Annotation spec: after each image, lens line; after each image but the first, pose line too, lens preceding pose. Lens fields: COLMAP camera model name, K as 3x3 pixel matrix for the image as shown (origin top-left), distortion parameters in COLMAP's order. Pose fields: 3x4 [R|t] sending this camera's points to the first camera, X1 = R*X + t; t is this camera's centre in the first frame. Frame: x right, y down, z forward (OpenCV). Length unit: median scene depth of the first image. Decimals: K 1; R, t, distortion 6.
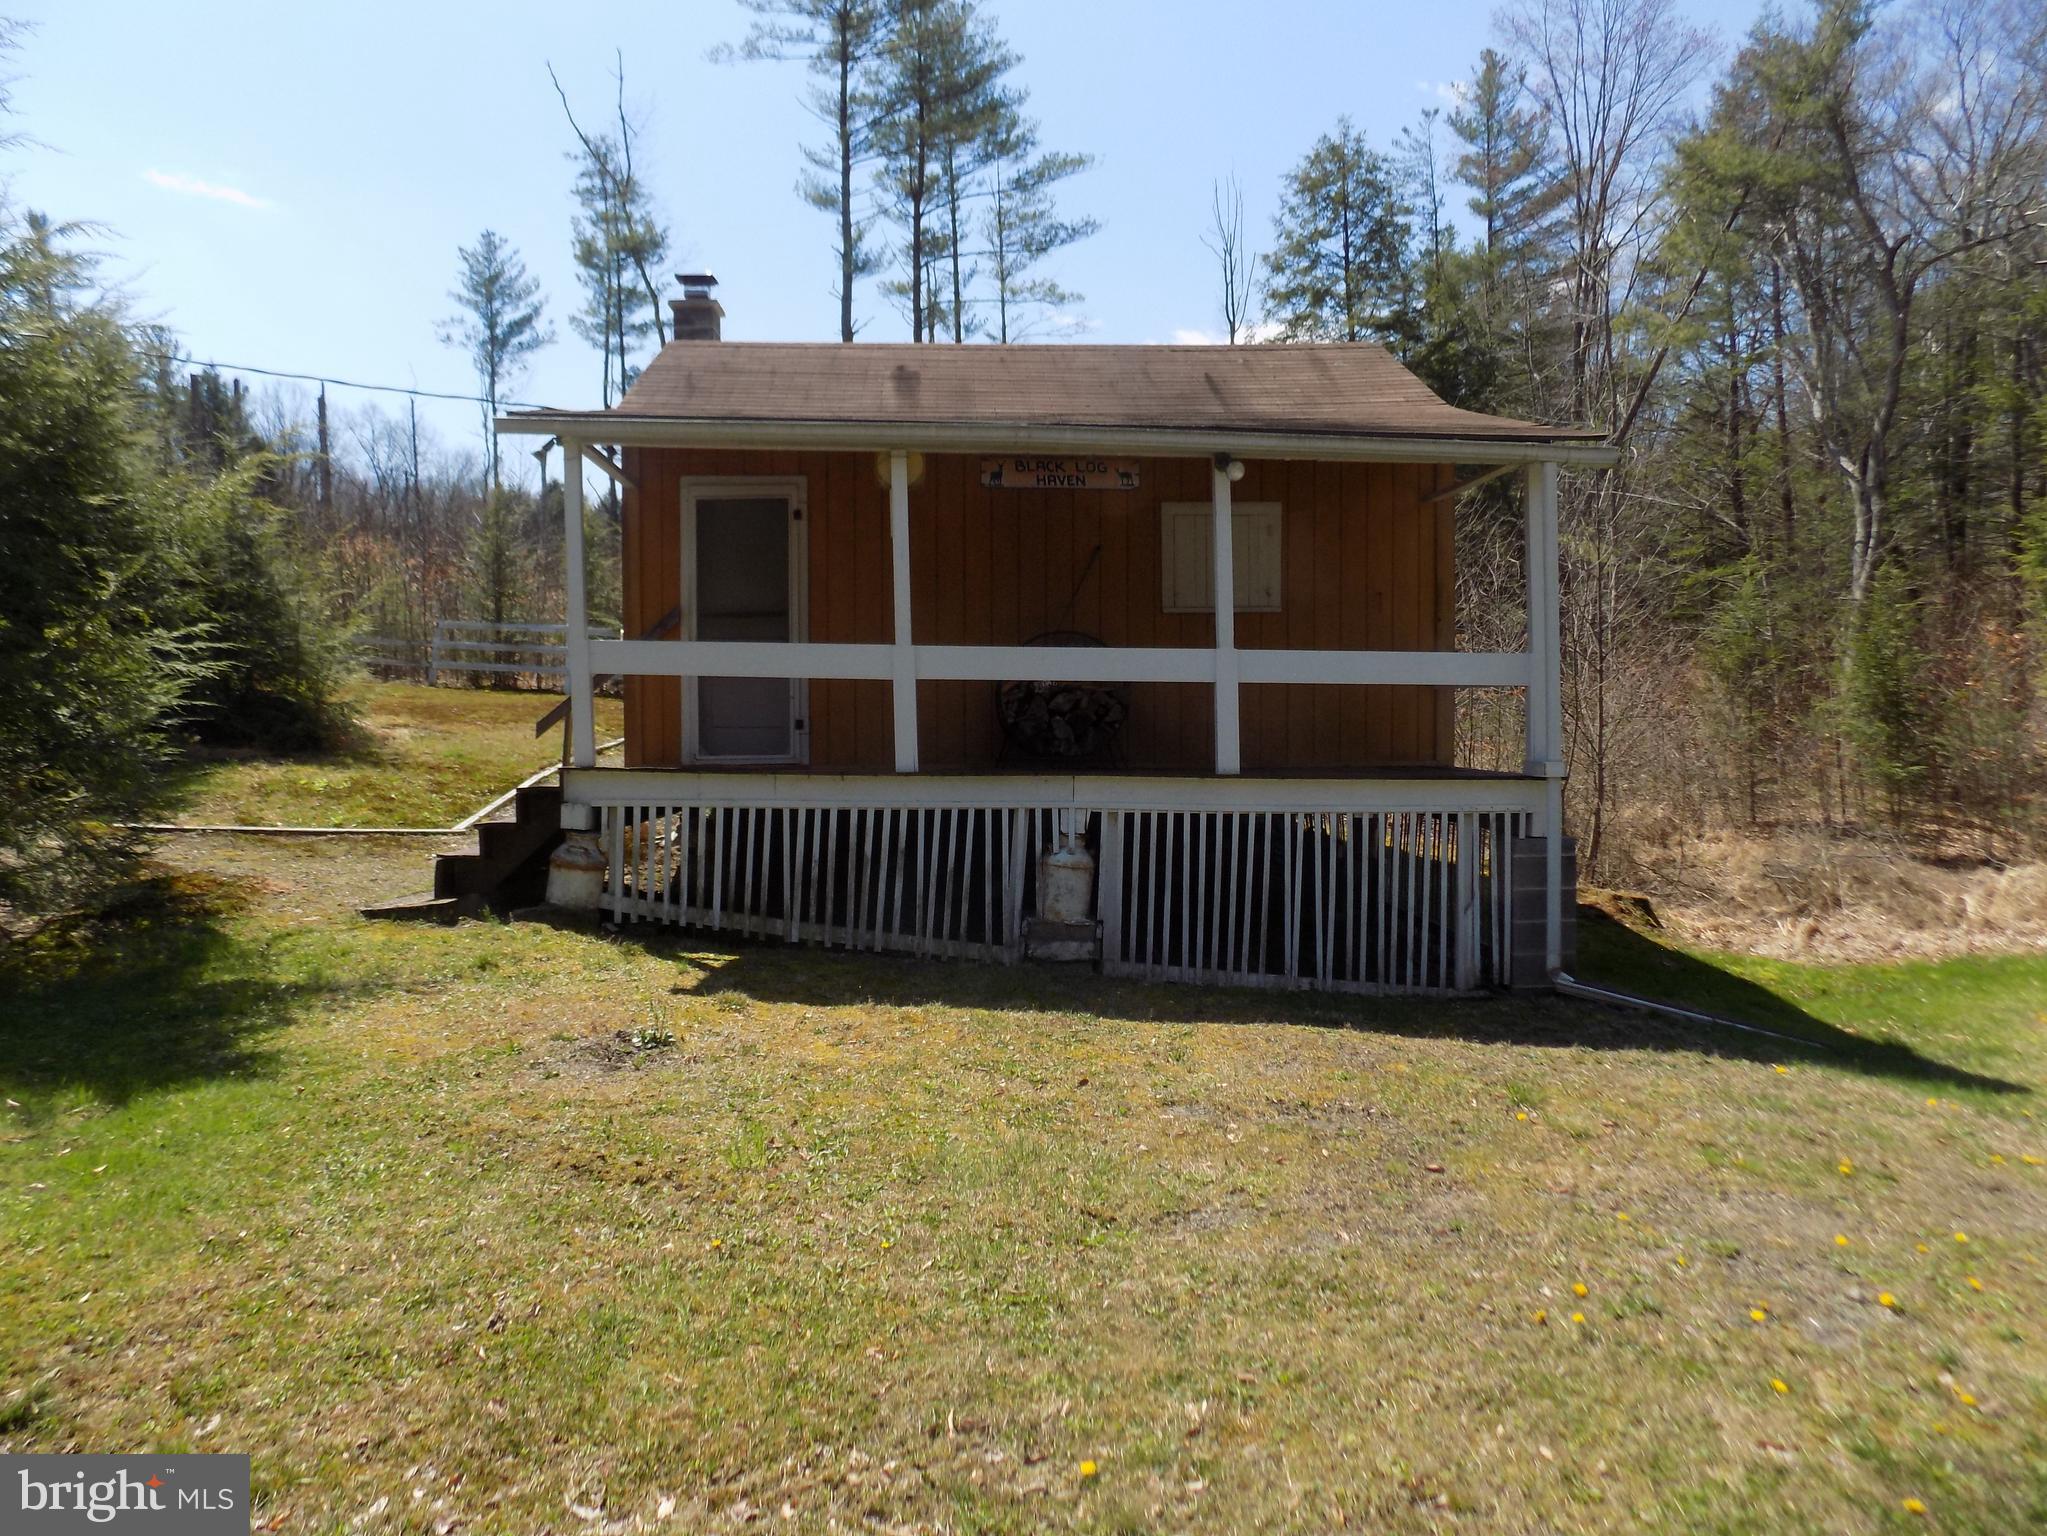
lens RADIAL K [[1378.0, 0, 1023.5], [0, 1378.0, 768.0], [0, 0, 1]] dist [-0.070812, 0.093805]
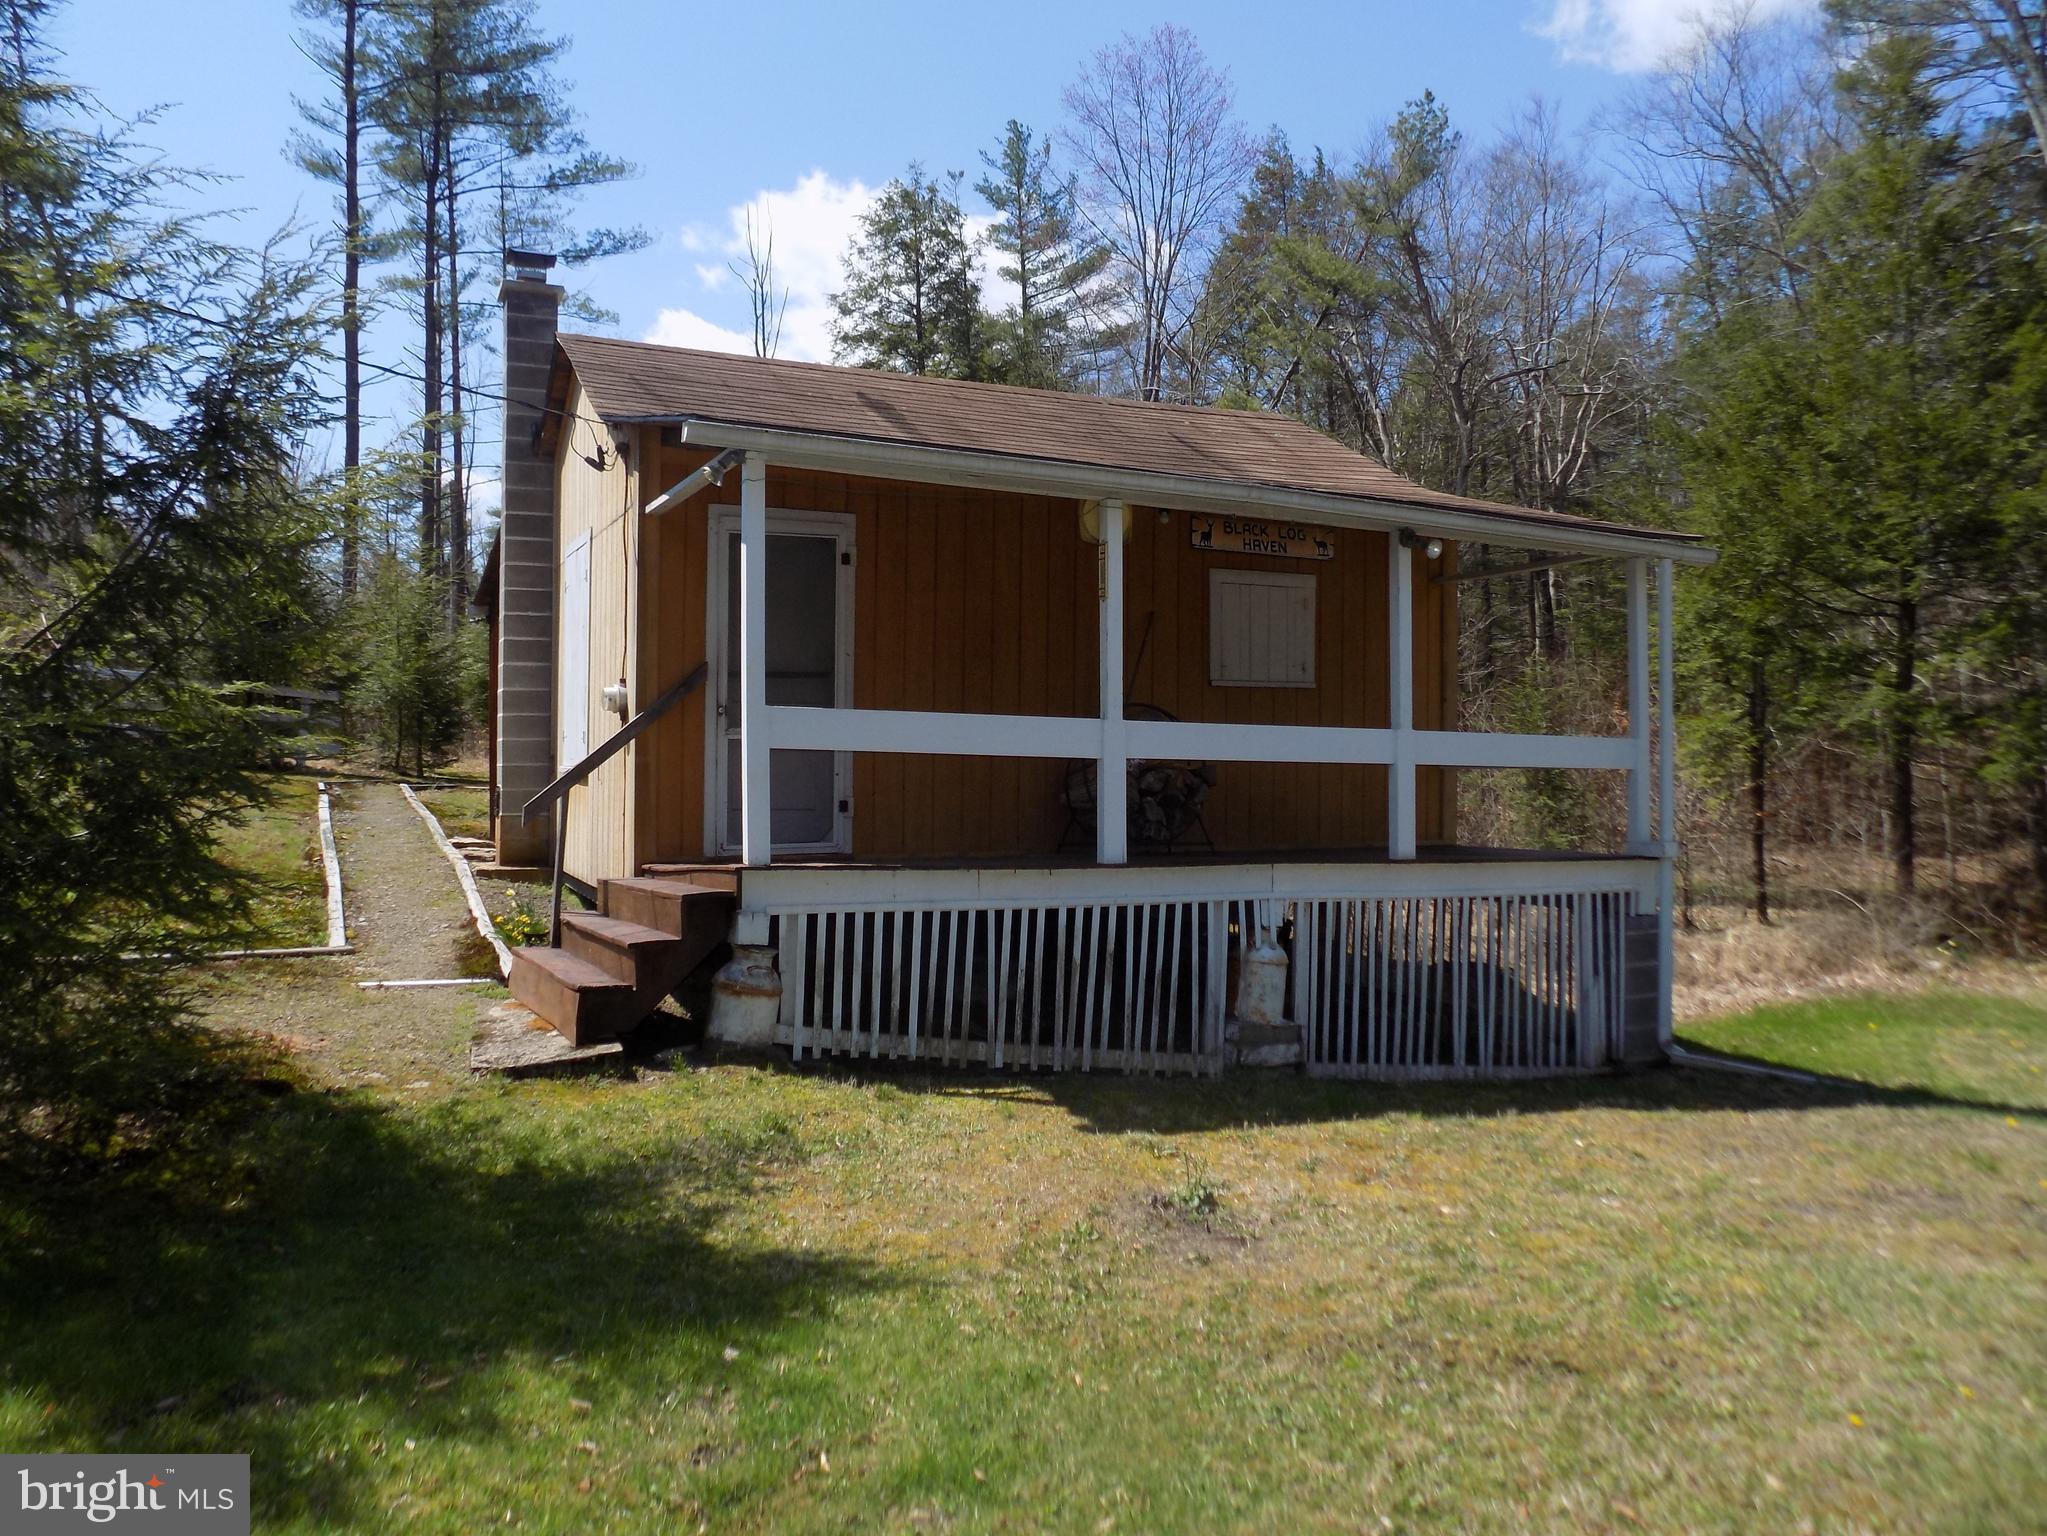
lens RADIAL K [[1483.4, 0, 1024.2], [0, 1483.4, 761.5], [0, 0, 1]] dist [-0.079504, 0.091088]
pose [[0.924989, 0.006506, 0.379938, -0.491952], [0.012322, 0.998814, -0.047100, -0.018149], [-0.379794, 0.048249, 0.923812, 0.143220]]
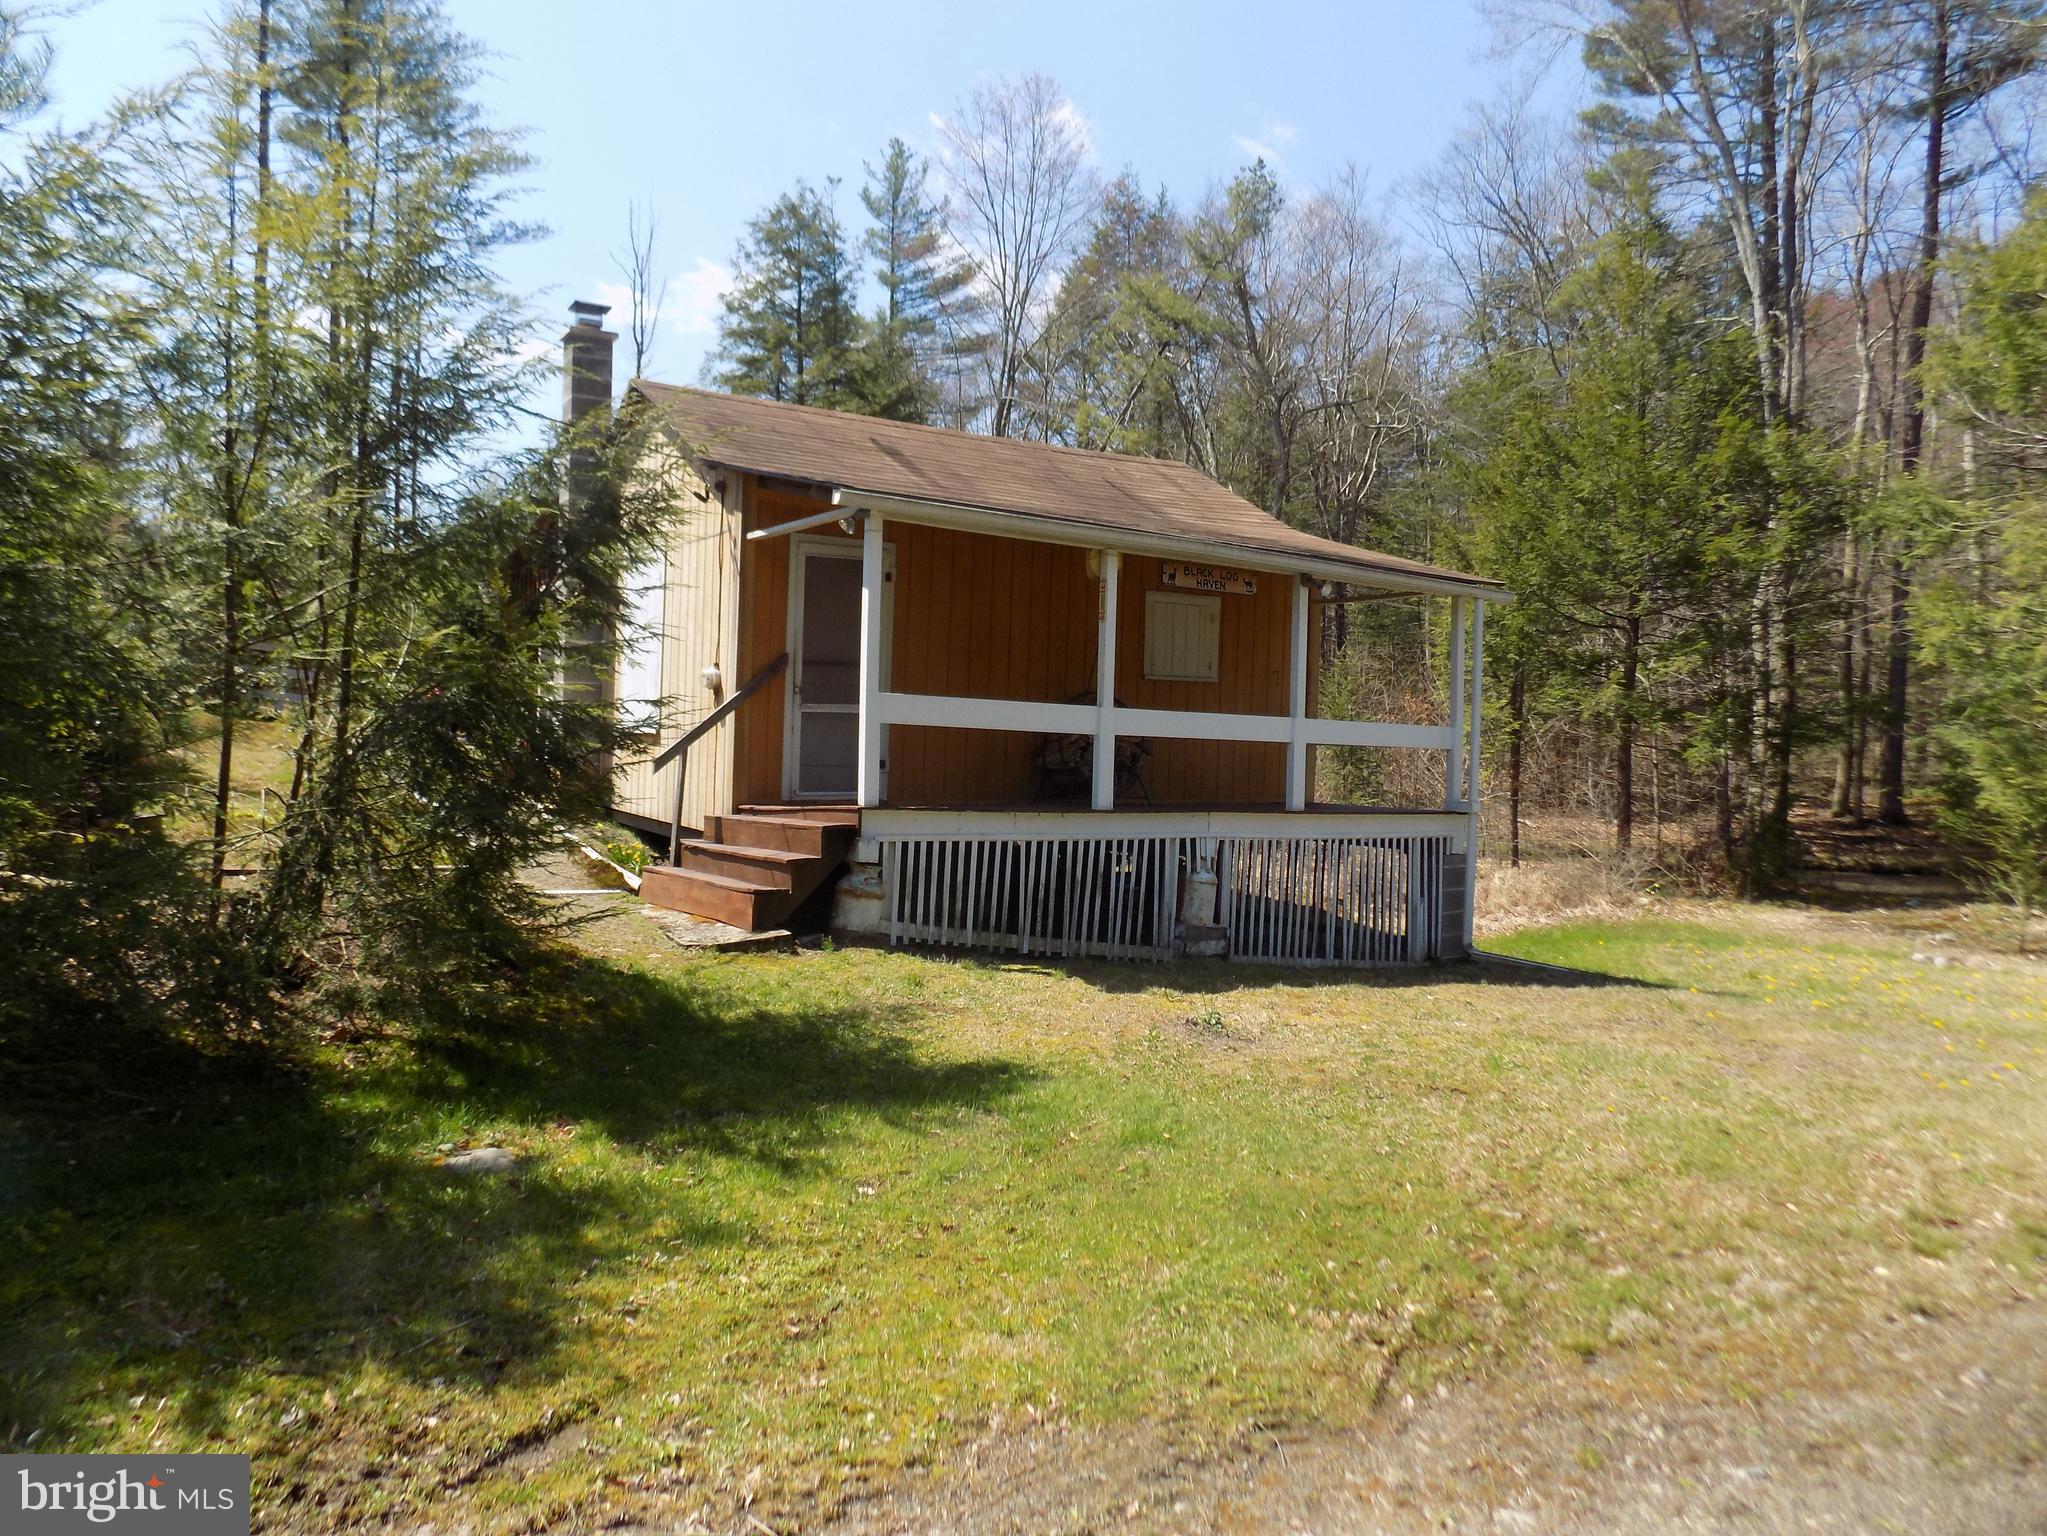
lens RADIAL K [[1369.5, 0, 1027.8], [0, 1369.5, 759.8], [0, 0, 1]] dist [-0.058236, 0.049760]
pose [[0.866909, 0.015729, 0.498219, -0.746058], [-0.006791, 0.999782, -0.019747, -0.016938], [-0.498421, 0.013735, 0.866826, -0.027662]]
